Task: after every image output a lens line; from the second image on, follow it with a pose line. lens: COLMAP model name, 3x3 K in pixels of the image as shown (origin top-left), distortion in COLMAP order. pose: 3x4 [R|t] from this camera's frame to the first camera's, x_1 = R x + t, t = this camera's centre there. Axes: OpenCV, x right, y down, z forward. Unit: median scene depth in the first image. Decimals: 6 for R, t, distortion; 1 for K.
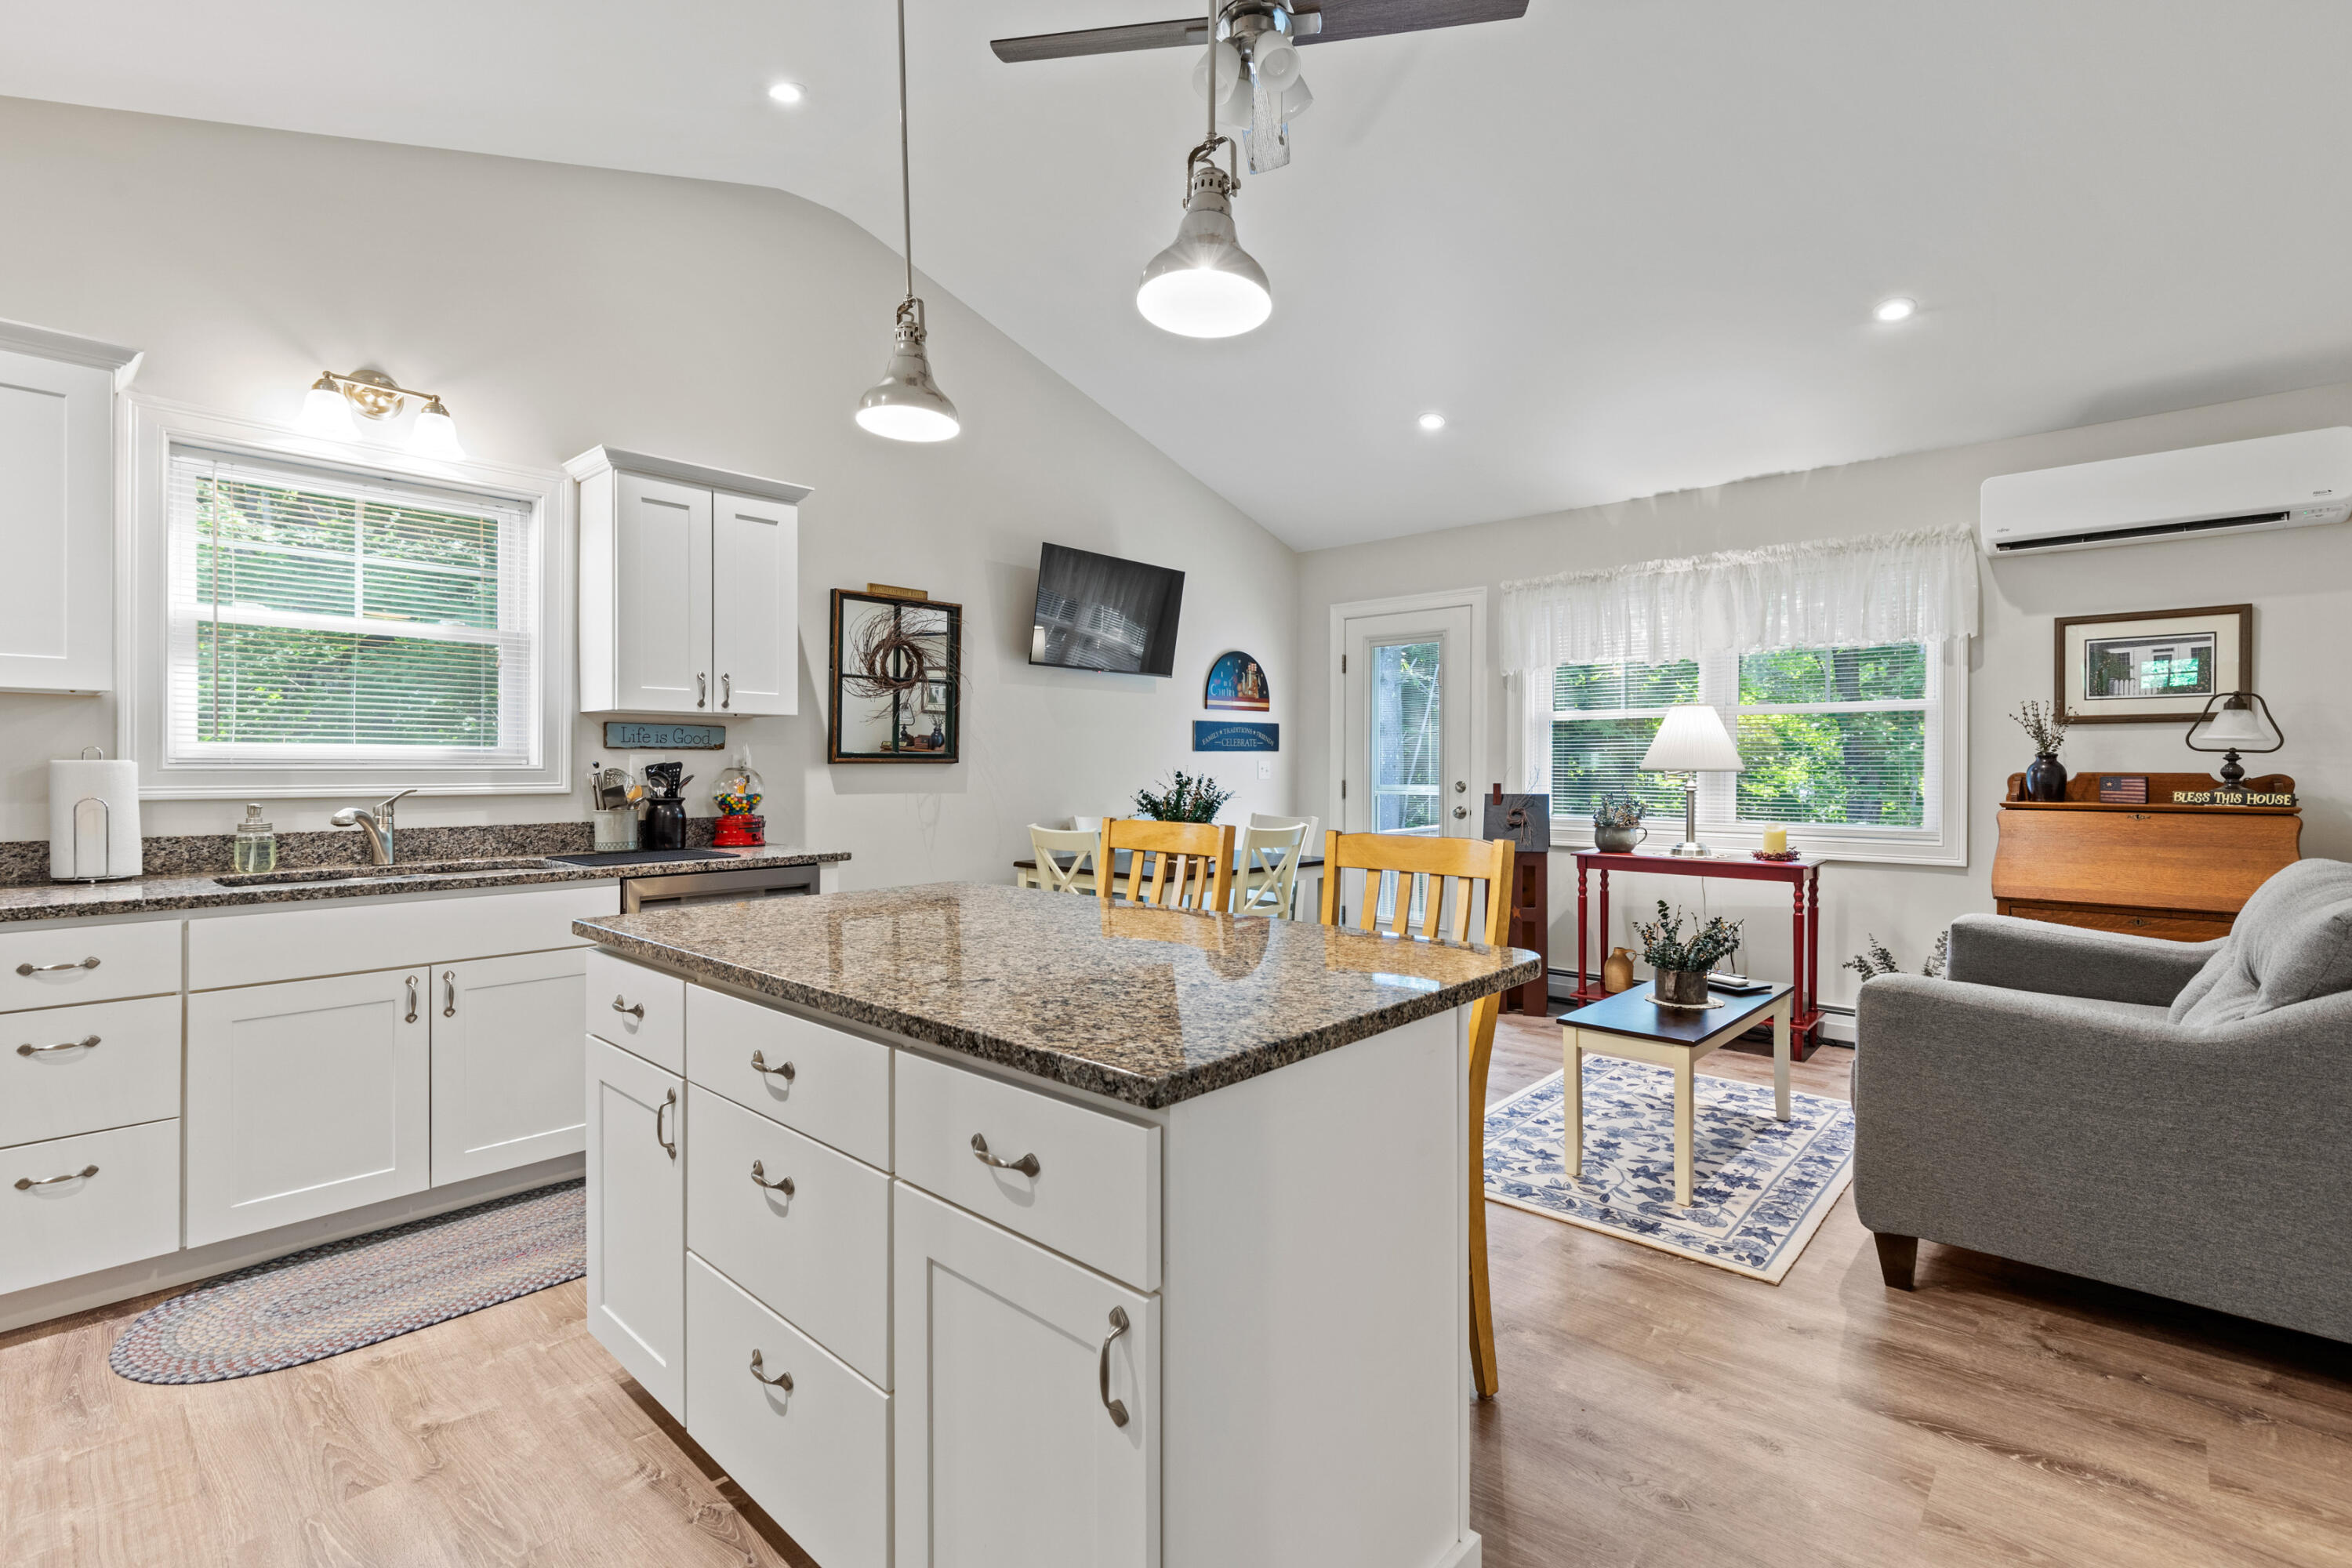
lens RADIAL K [[1068.3, 0, 1198.6], [0, 1068.3, 773.1], [0, 0, 1]] dist [0.009734, -0.002096]
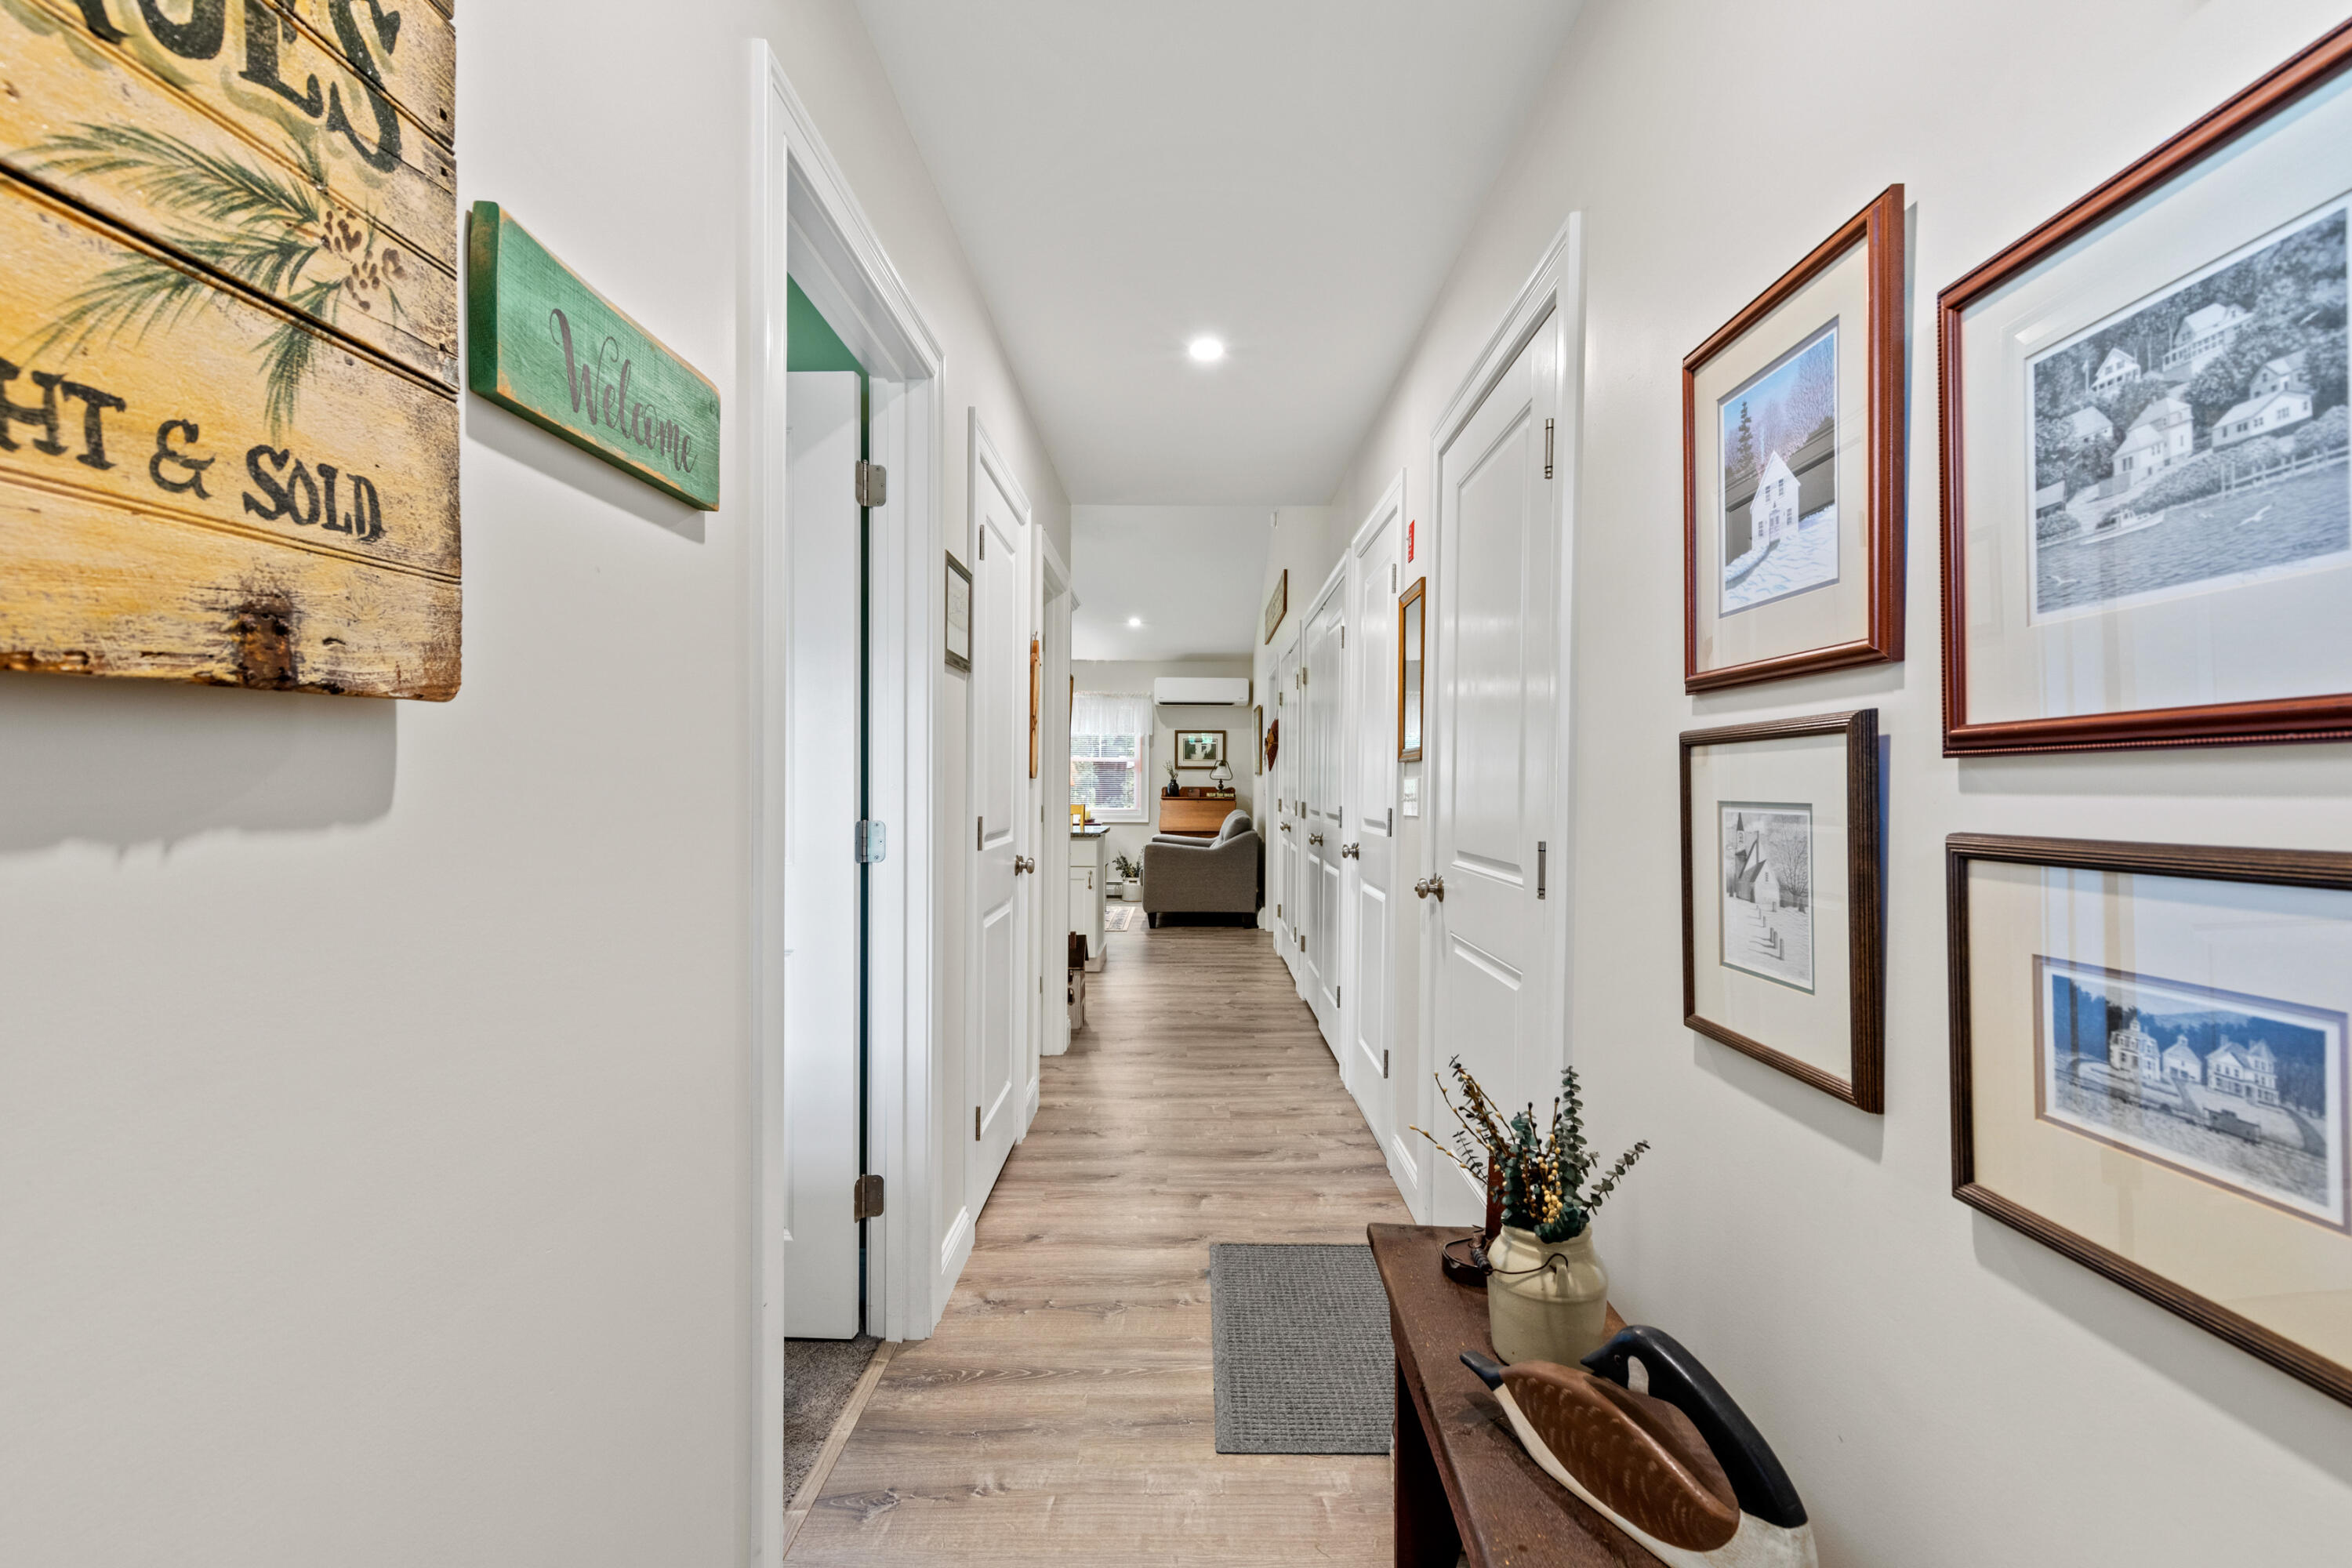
lens RADIAL K [[1068.3, 0, 1183.7], [0, 1068.3, 780.5], [0, 0, 1]] dist [0.009734, -0.002096]
pose [[0.749472, 0.009381, 0.661970, -0.992422], [-0.001812, 0.999925, -0.012119, 0.016471], [-0.662034, 0.007883, 0.749433, -1.060253]]
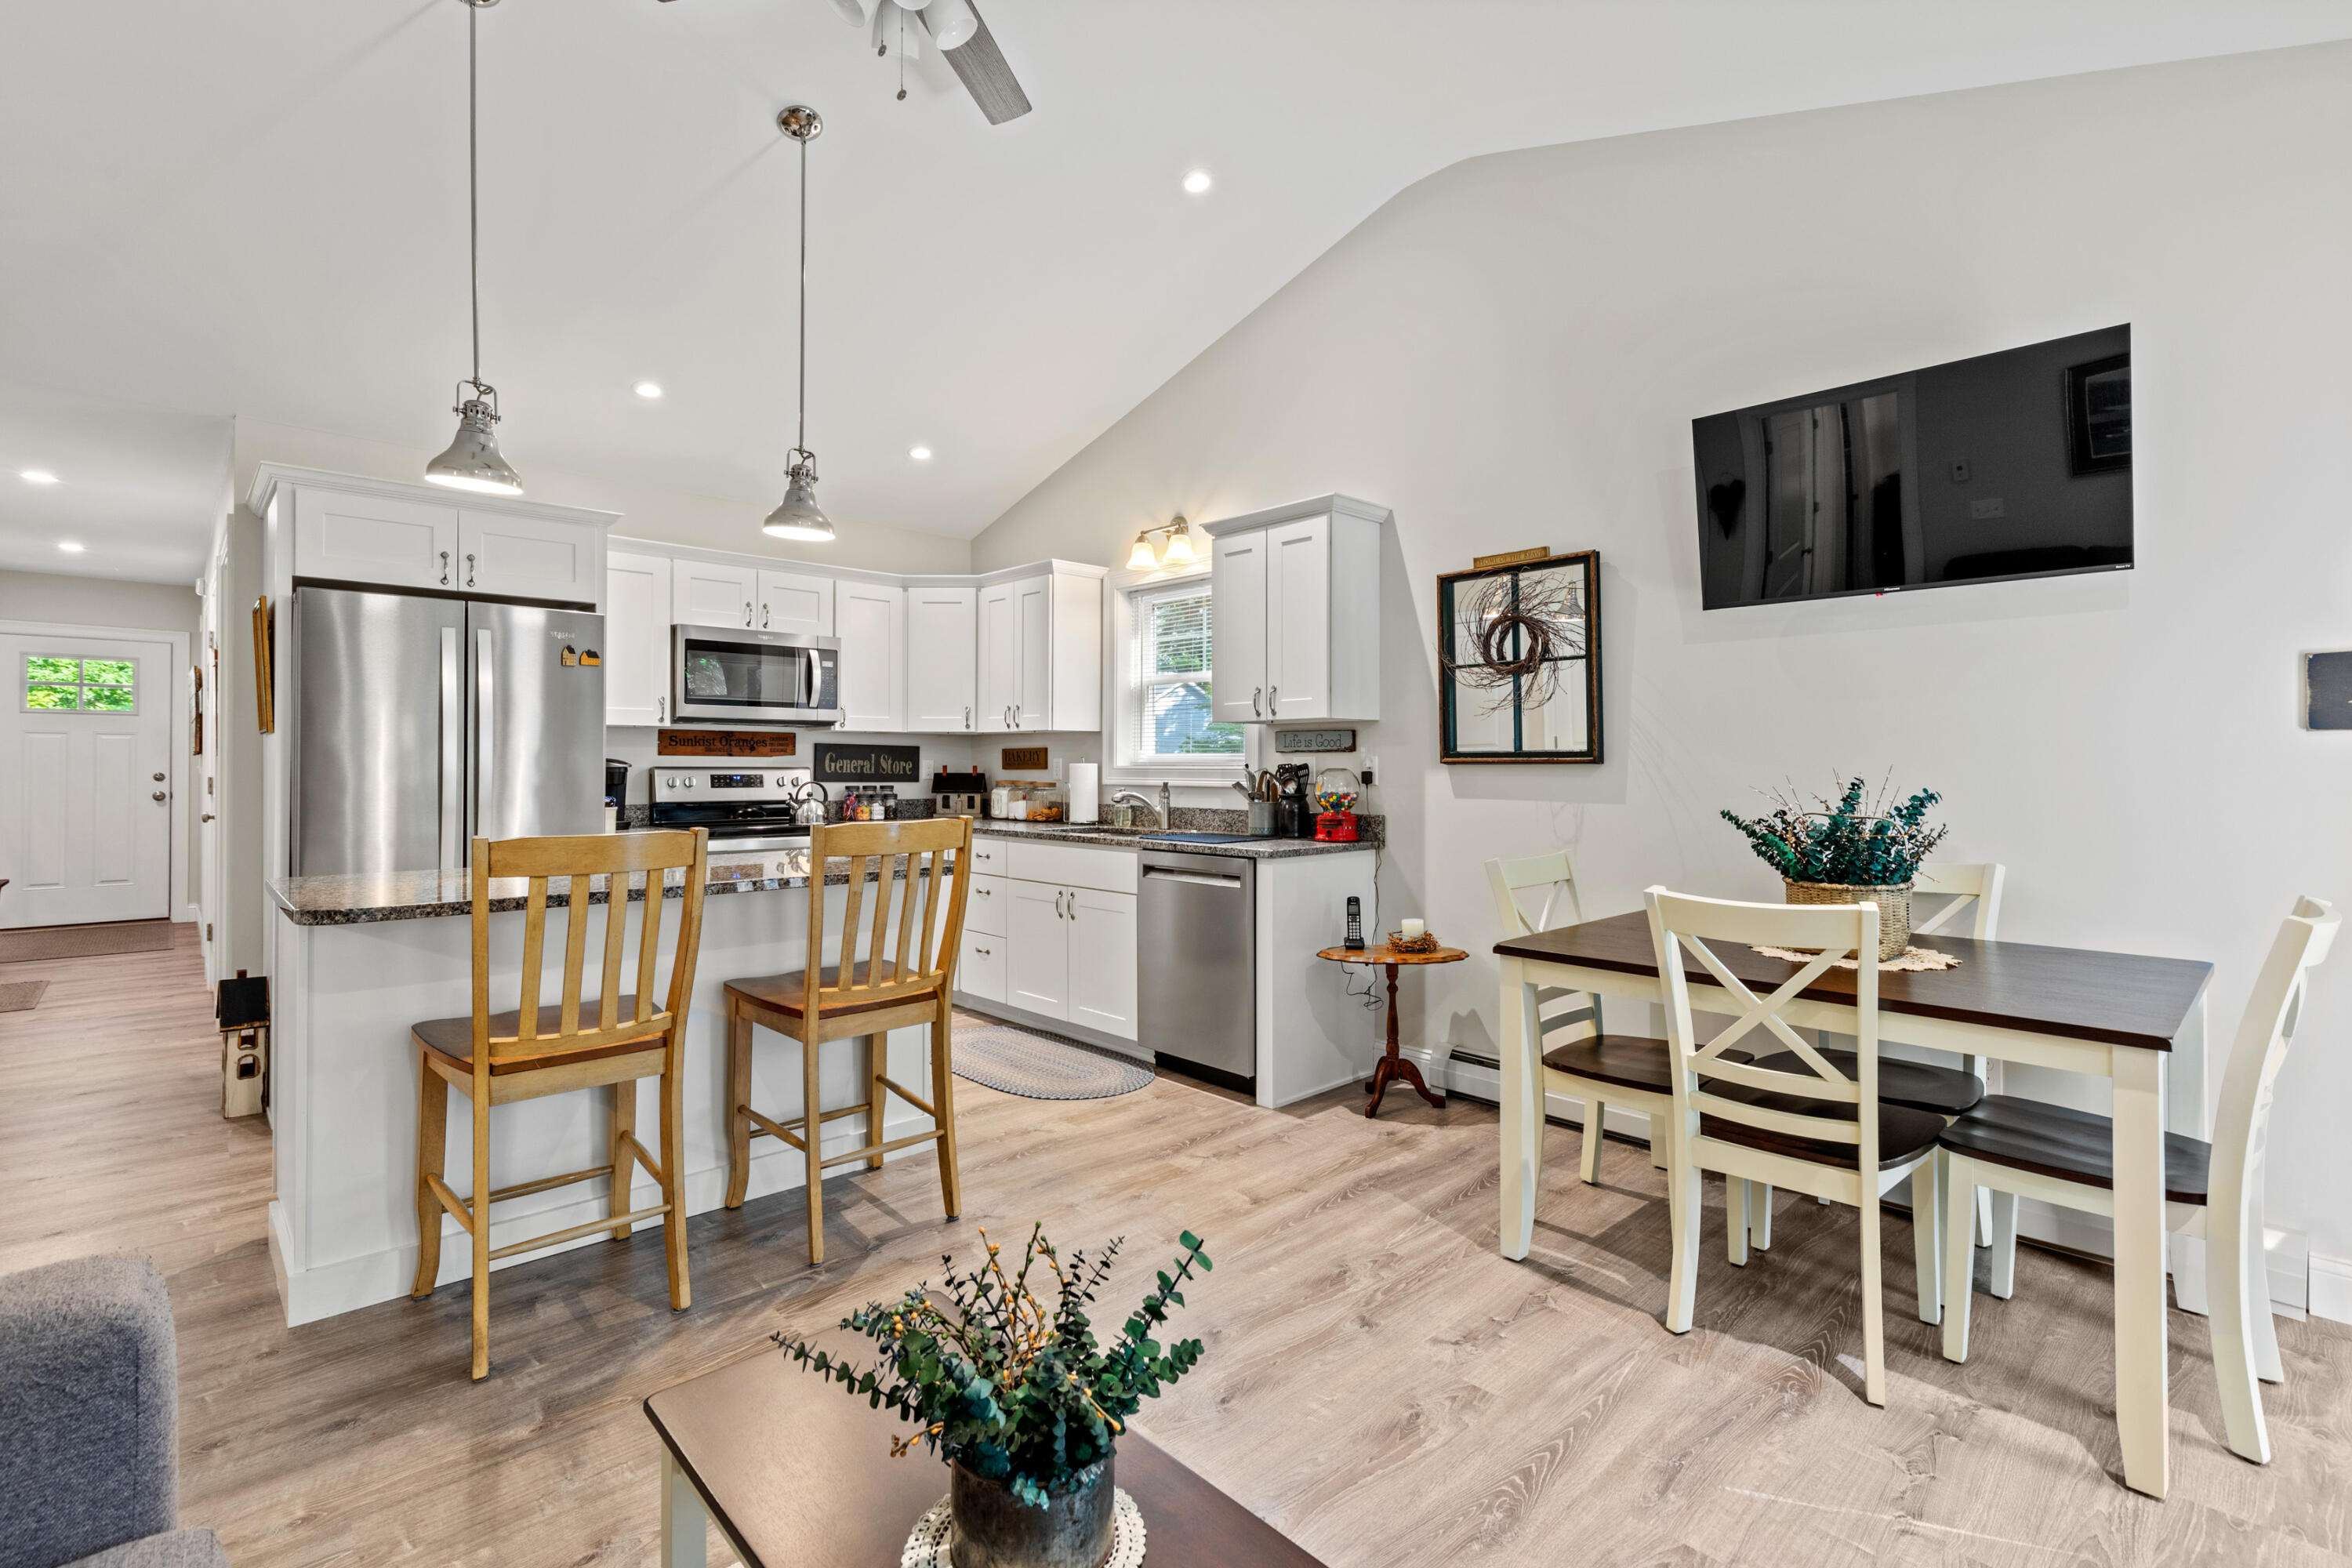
lens RADIAL K [[1068.3, 0, 1171.3], [0, 1068.3, 760.8], [0, 0, 1]] dist [0.009734, -0.002096]
pose [[-0.084433, -0.008135, -0.996396, 0.613500], [-0.009288, 0.999930, -0.007376, -0.003220], [0.996386, 0.008632, -0.084502, 0.871551]]
